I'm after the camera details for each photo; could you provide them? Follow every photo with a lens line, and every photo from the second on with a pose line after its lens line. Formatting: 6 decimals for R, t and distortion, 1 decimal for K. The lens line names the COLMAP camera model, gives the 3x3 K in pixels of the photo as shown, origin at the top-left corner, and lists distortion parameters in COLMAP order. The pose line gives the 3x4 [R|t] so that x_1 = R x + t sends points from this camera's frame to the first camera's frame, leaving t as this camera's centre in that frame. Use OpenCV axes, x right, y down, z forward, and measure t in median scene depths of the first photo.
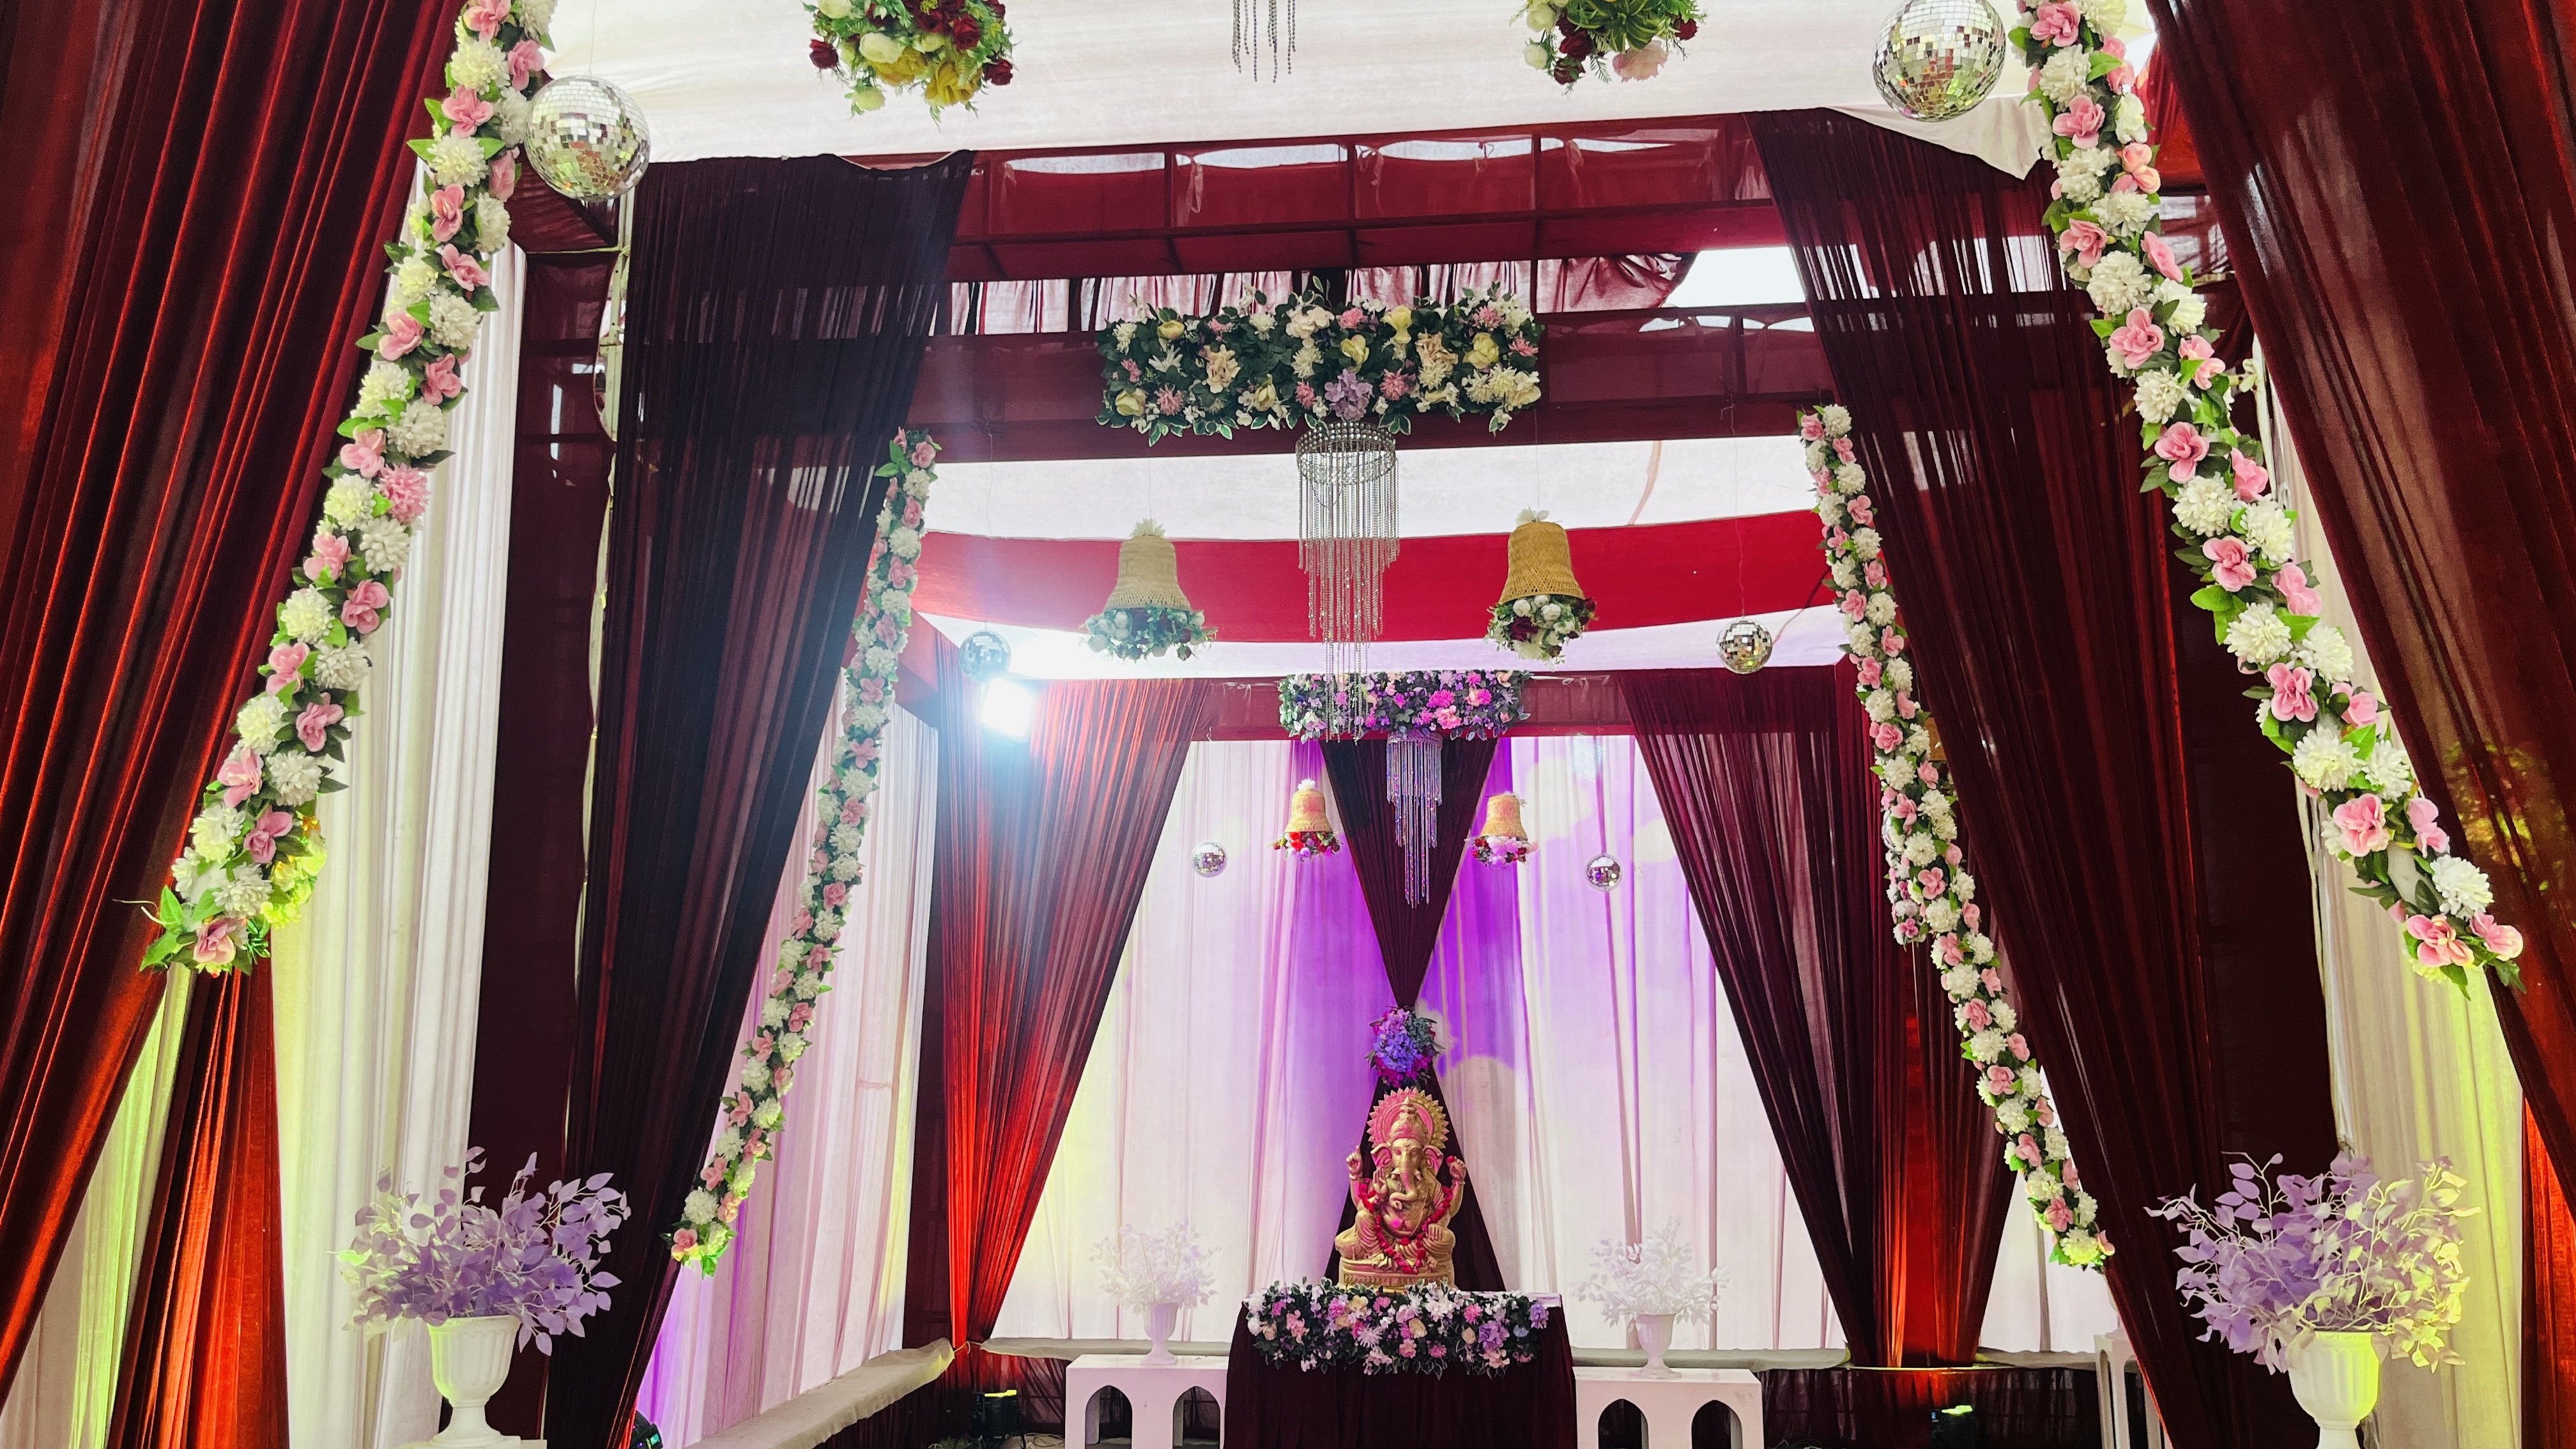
lens RADIAL K [[1908.5, 0, 1292.3], [0, 1908.5, 734.2], [0, 0, 1]] dist [0.075985, -0.164806]
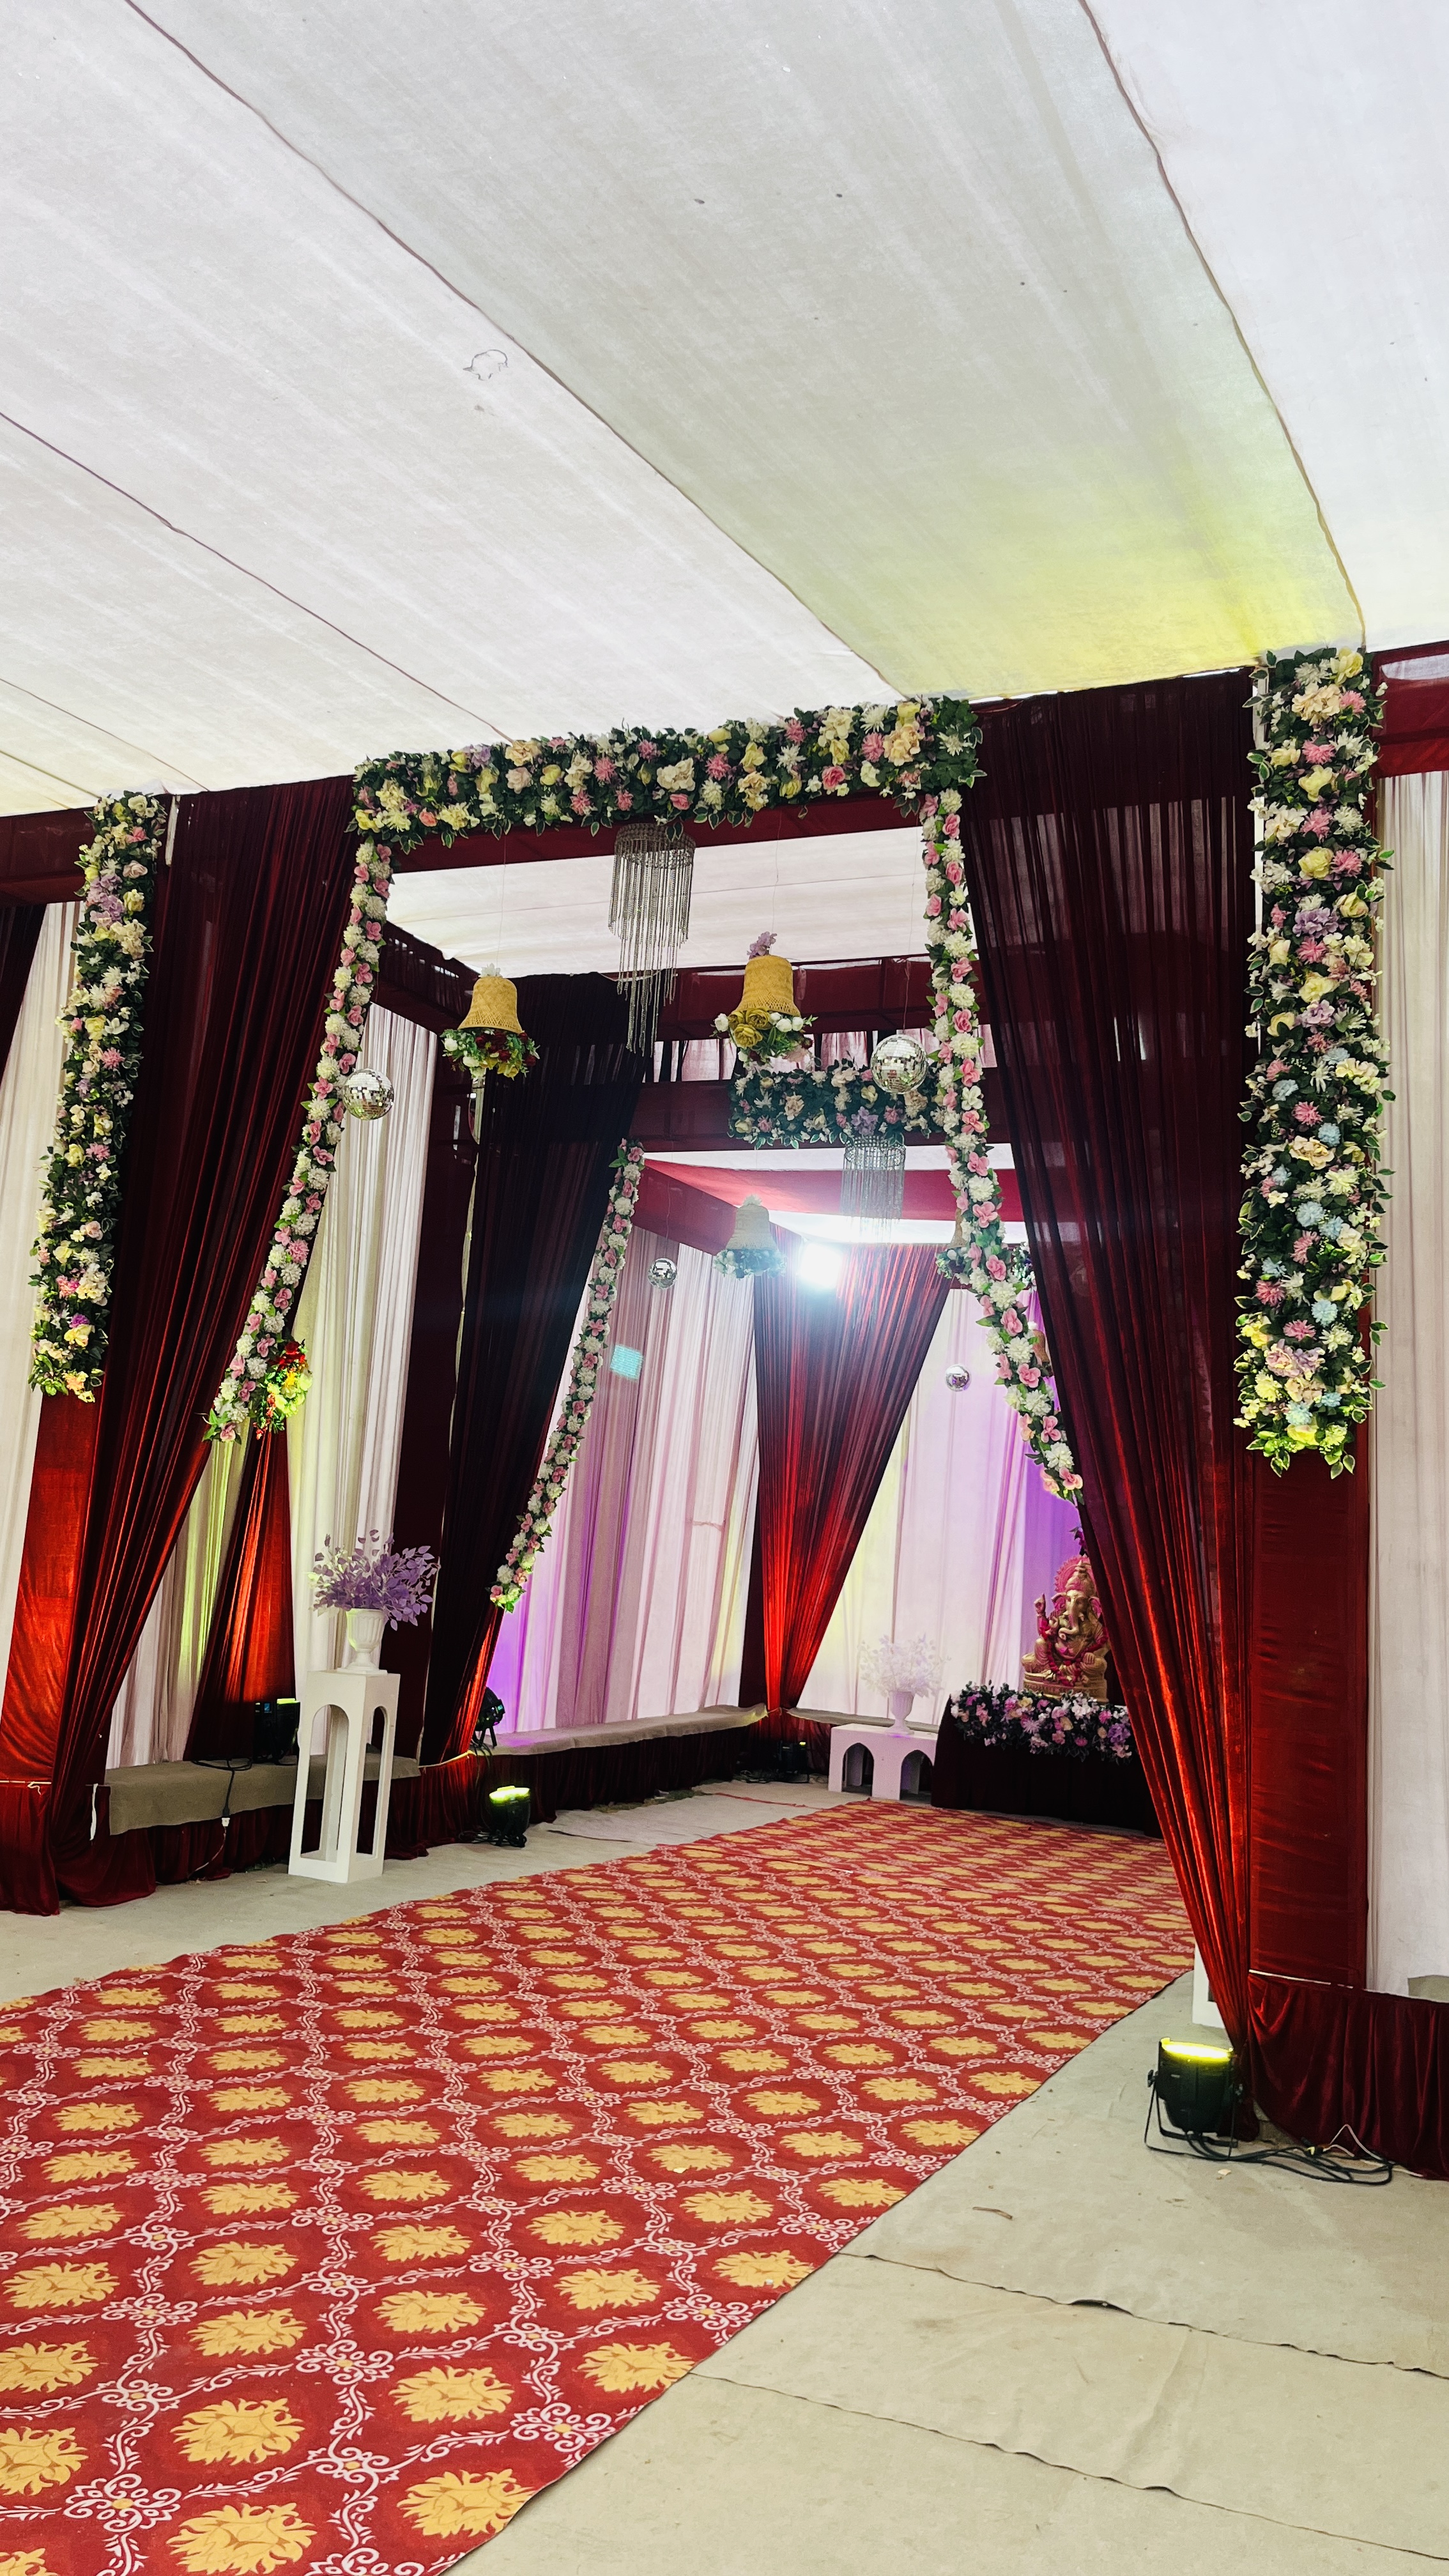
lens RADIAL K [[1882.4, 0, 724.5], [0, 1882.4, 1288.0], [0, 0, 1]] dist [0.069749, -0.073291]
pose [[0.941673, 0.022133, -0.335800, 0.466032], [-0.008092, 0.999035, 0.043158, -0.102033], [0.336431, -0.037923, 0.940944, -0.586404]]
